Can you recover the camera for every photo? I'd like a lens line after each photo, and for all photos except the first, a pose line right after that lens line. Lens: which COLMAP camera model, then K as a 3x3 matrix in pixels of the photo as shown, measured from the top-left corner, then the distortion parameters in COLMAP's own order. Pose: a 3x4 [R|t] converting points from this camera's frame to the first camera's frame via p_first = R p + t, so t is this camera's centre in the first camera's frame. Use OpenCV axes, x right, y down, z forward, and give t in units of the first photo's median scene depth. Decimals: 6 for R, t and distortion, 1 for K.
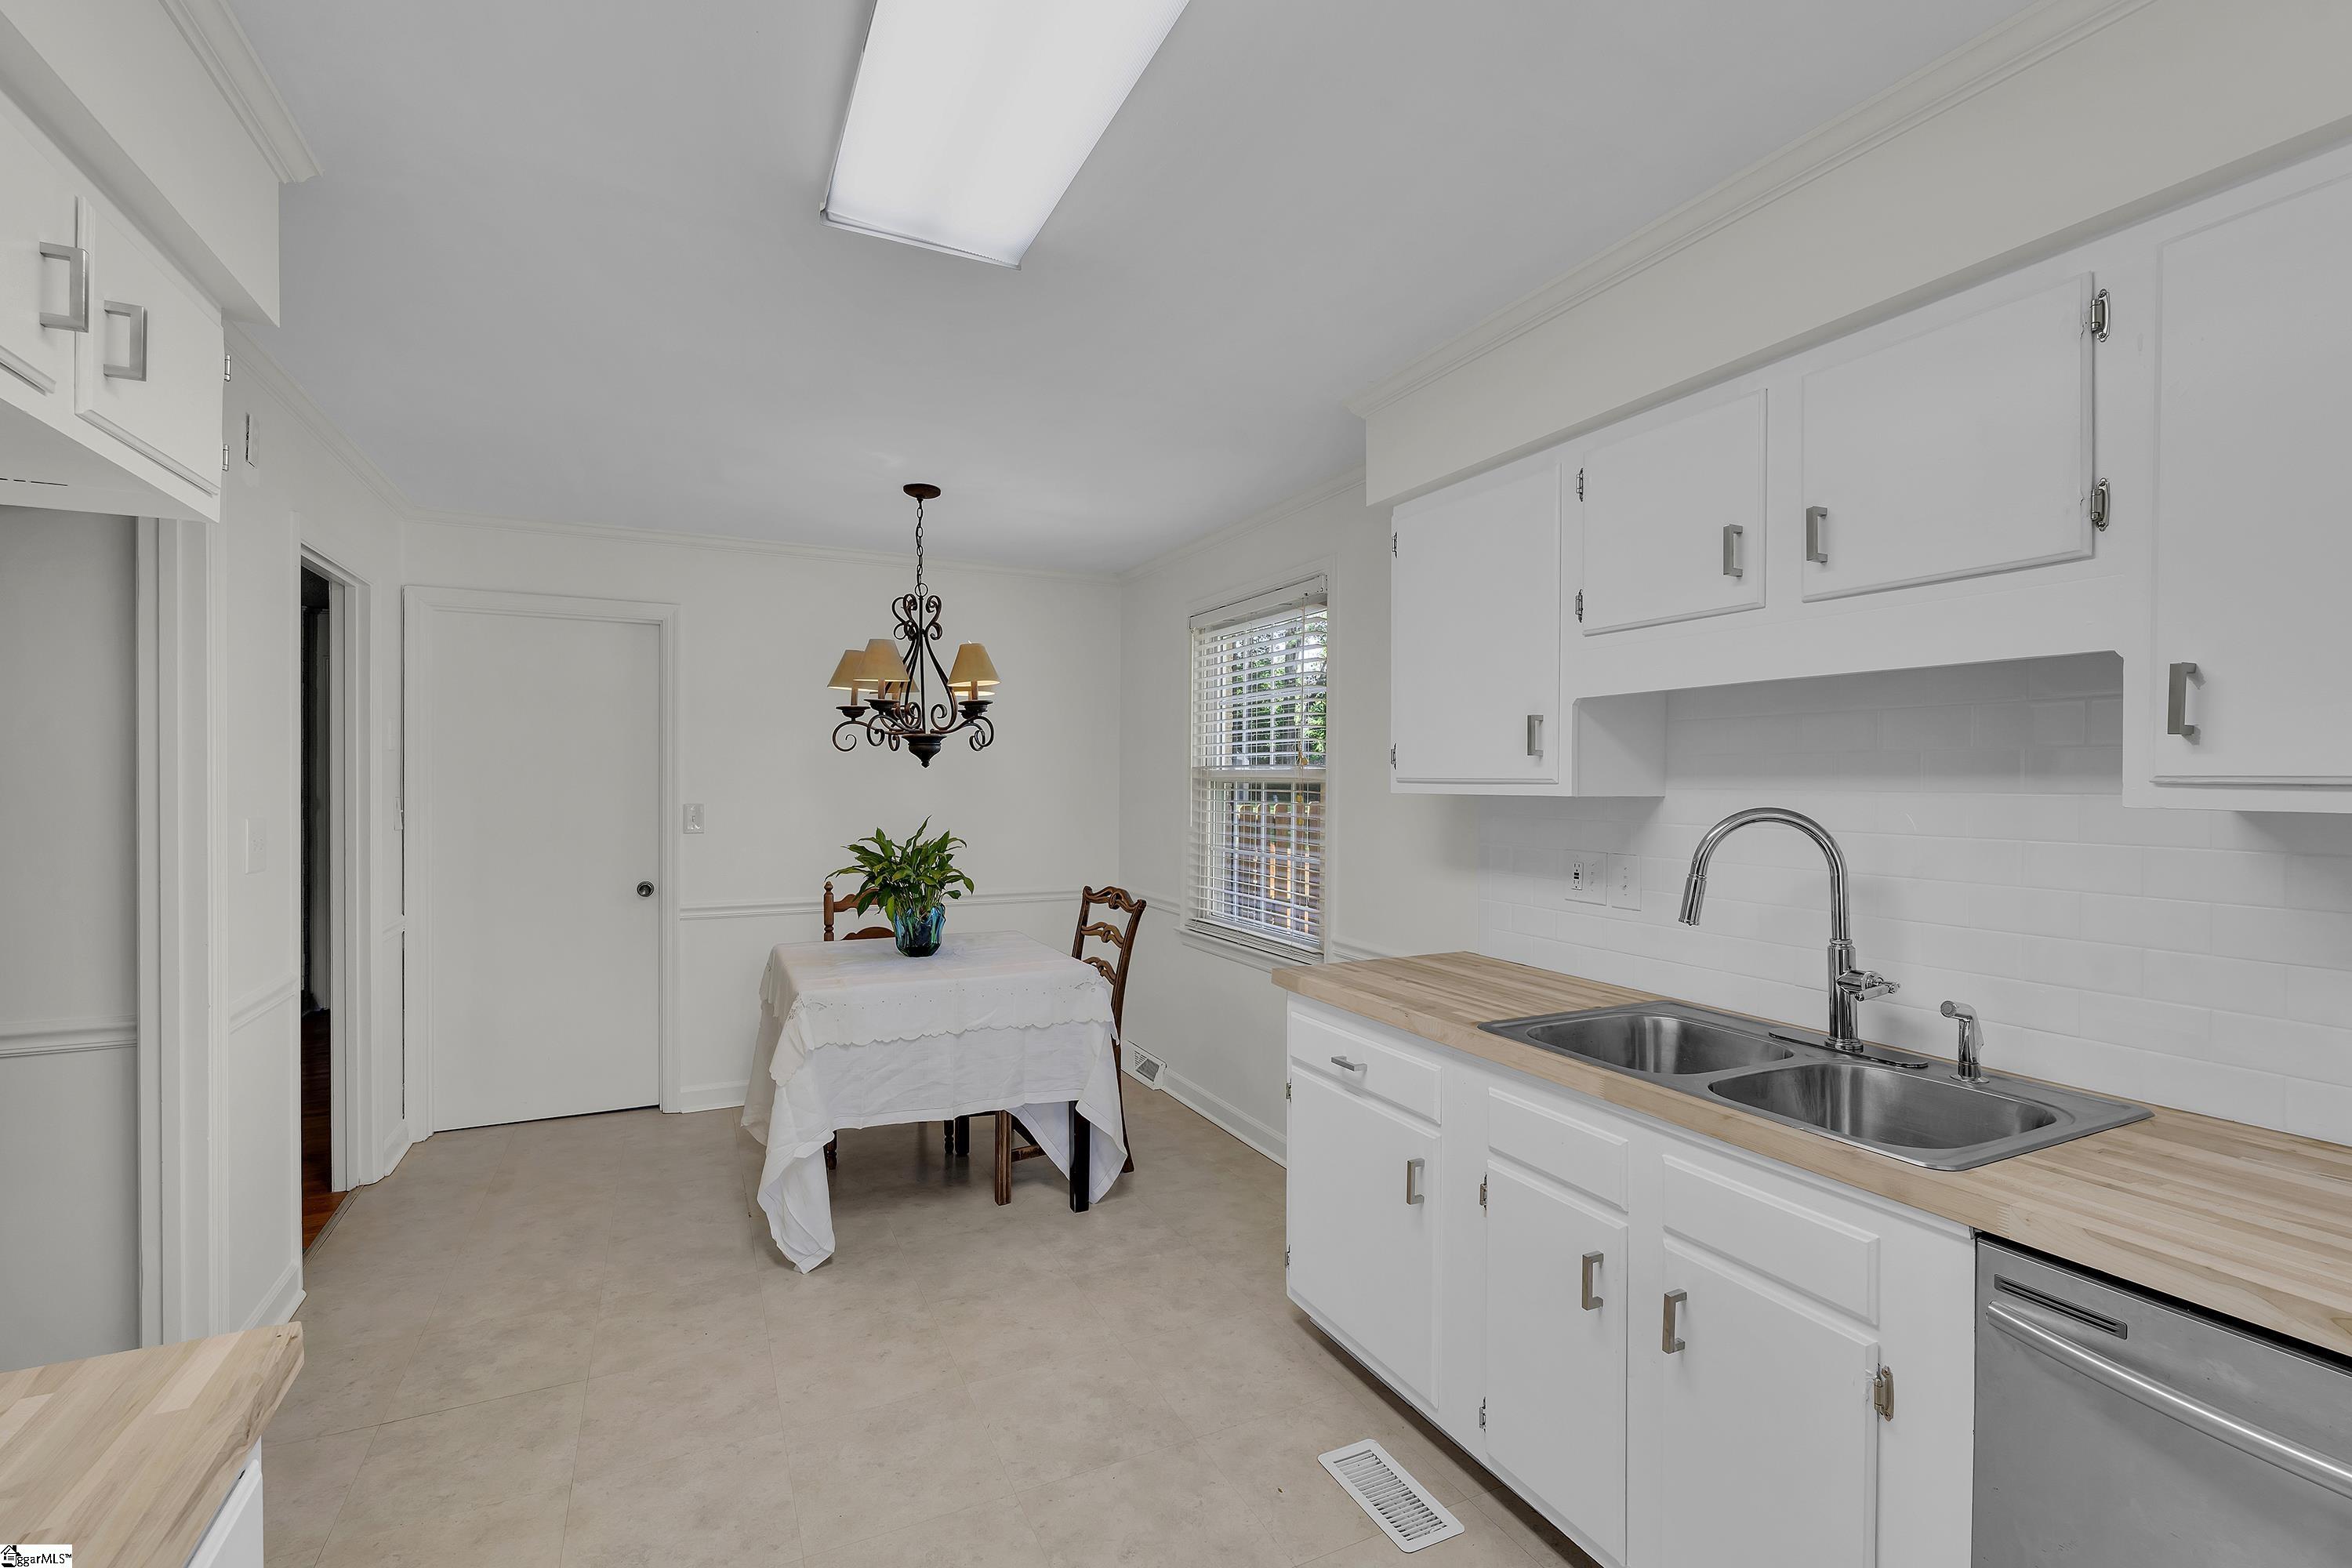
lens RADIAL K [[1045.8, 0, 1176.0], [0, 1045.8, 784.0], [0, 0, 1]] dist [-0.003169, -0.000820]
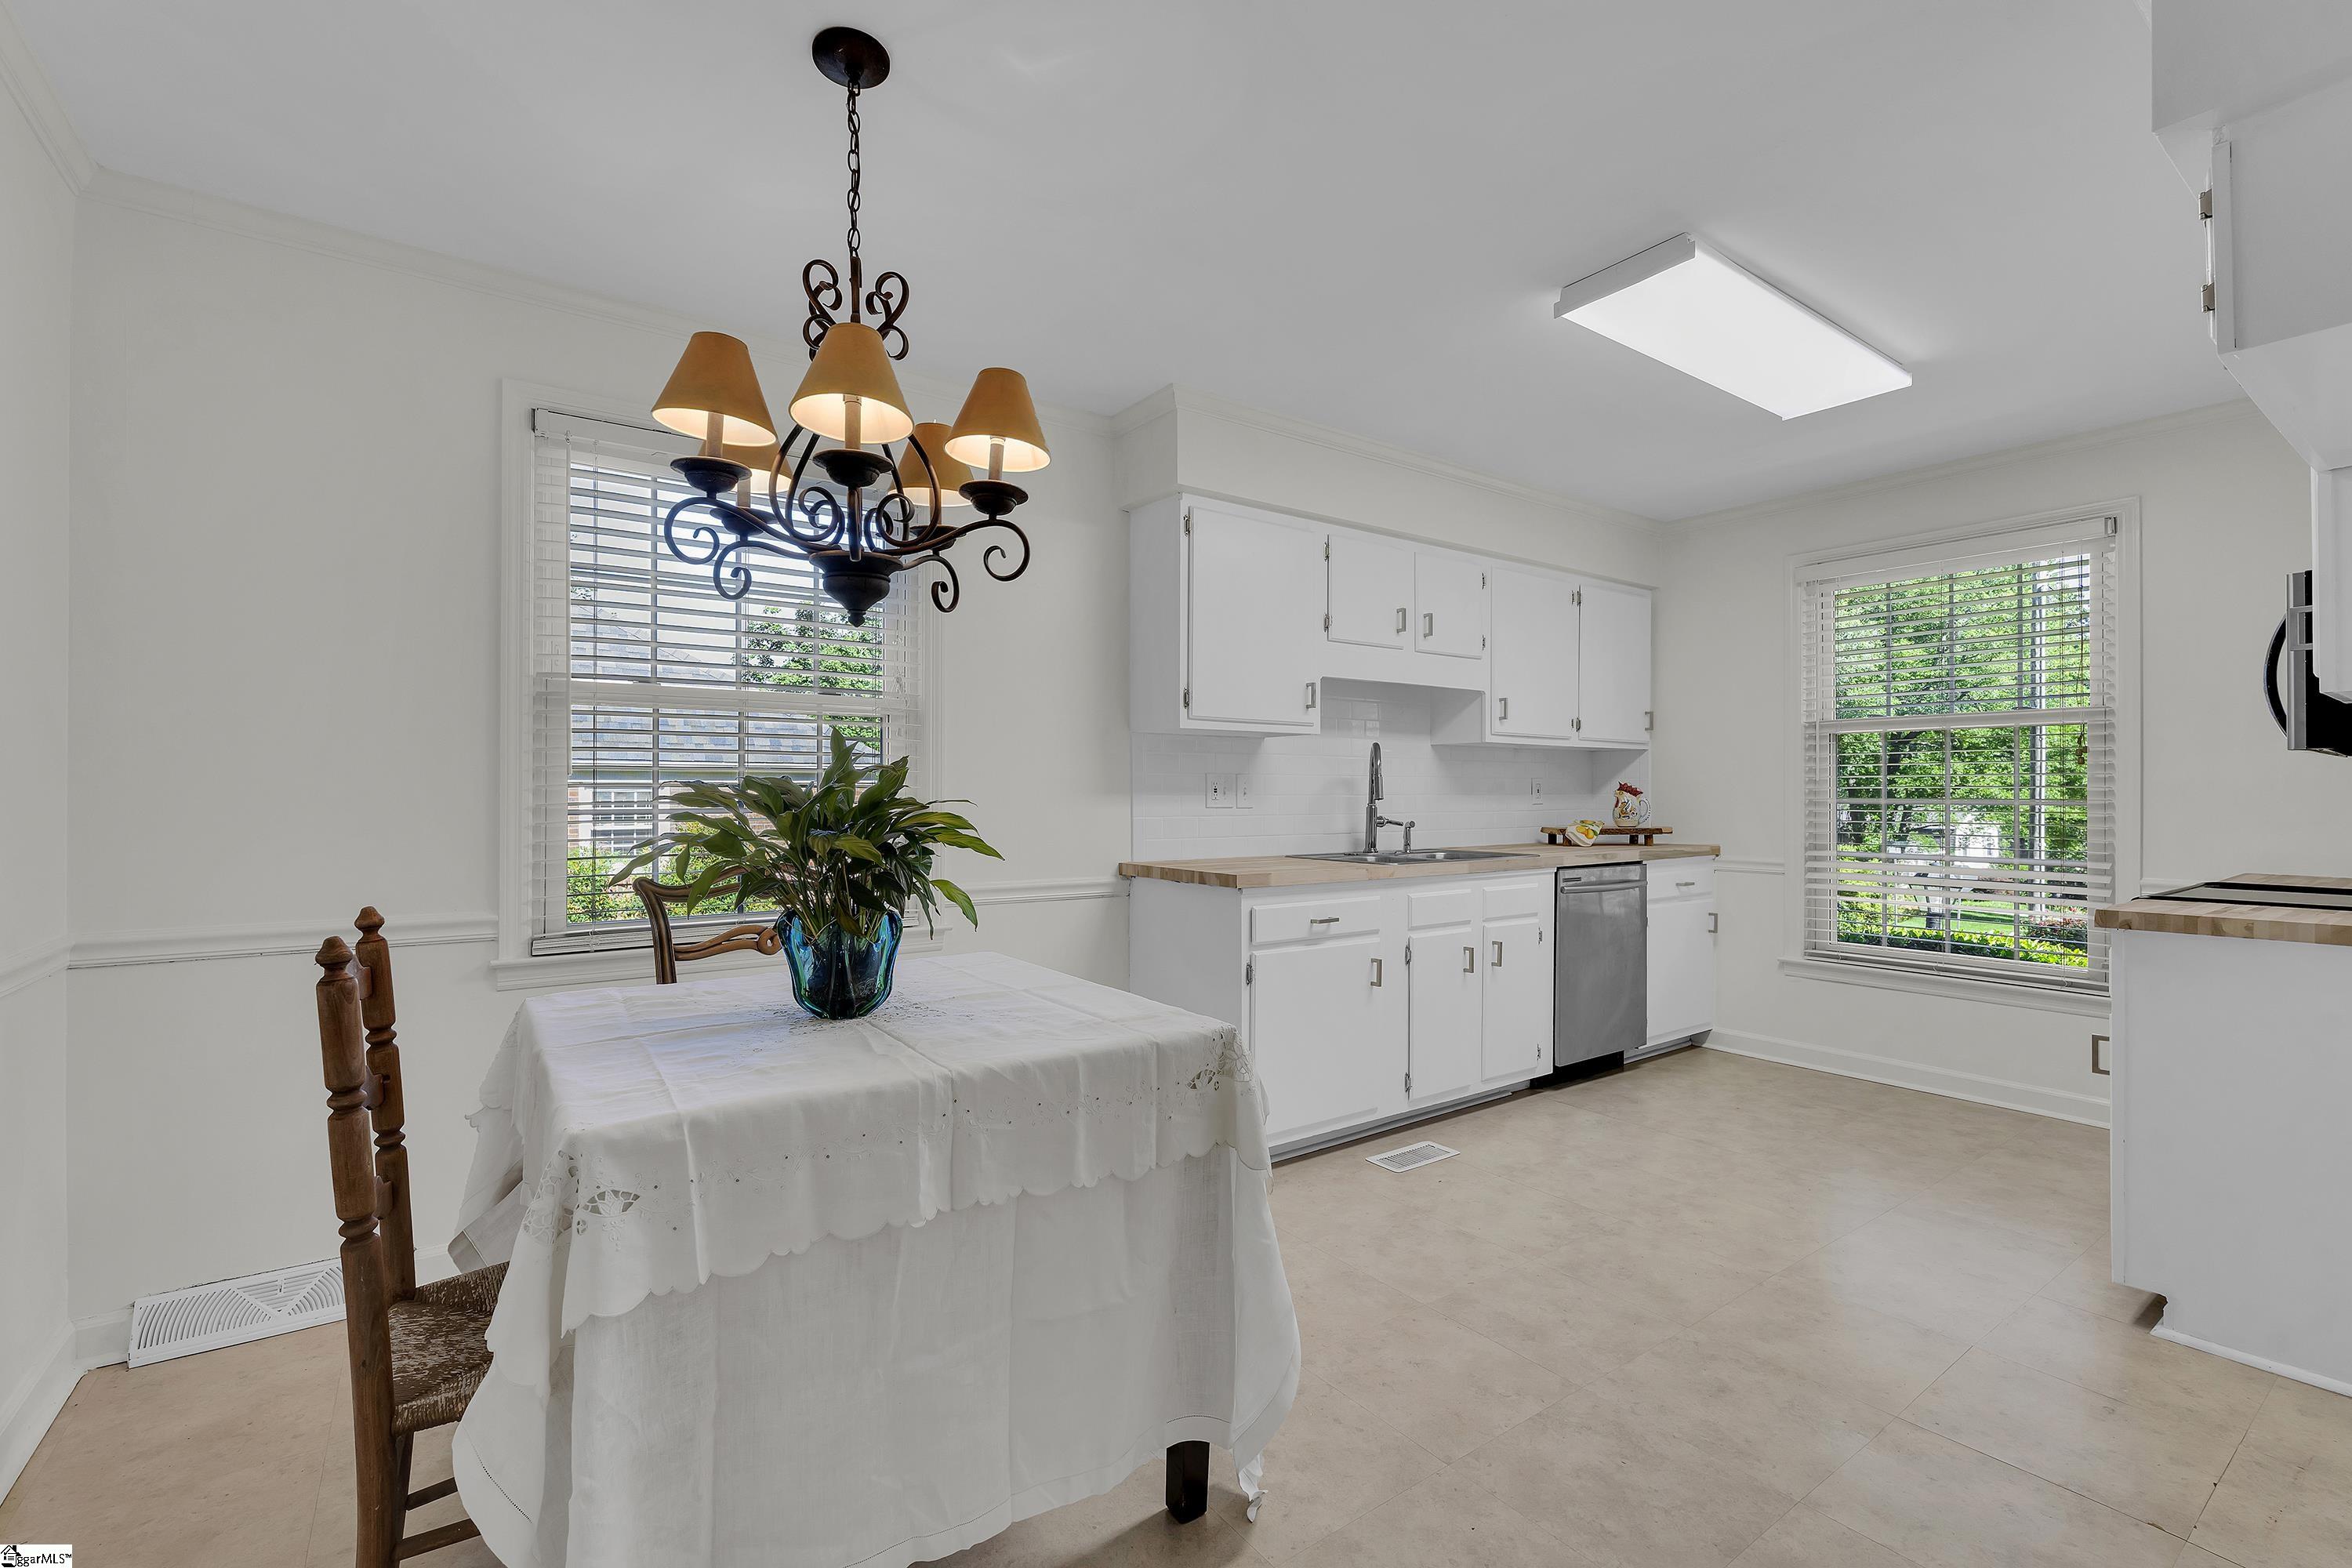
lens RADIAL K [[1045.8, 0, 1176.0], [0, 1045.8, 784.0], [0, 0, 1]] dist [-0.003169, -0.000820]
pose [[-0.188725, 0.003858, 0.982022, -1.201213], [0.001726, 0.999992, -0.003597, 0.095599], [-0.982029, 0.001016, -0.188730, 1.515241]]
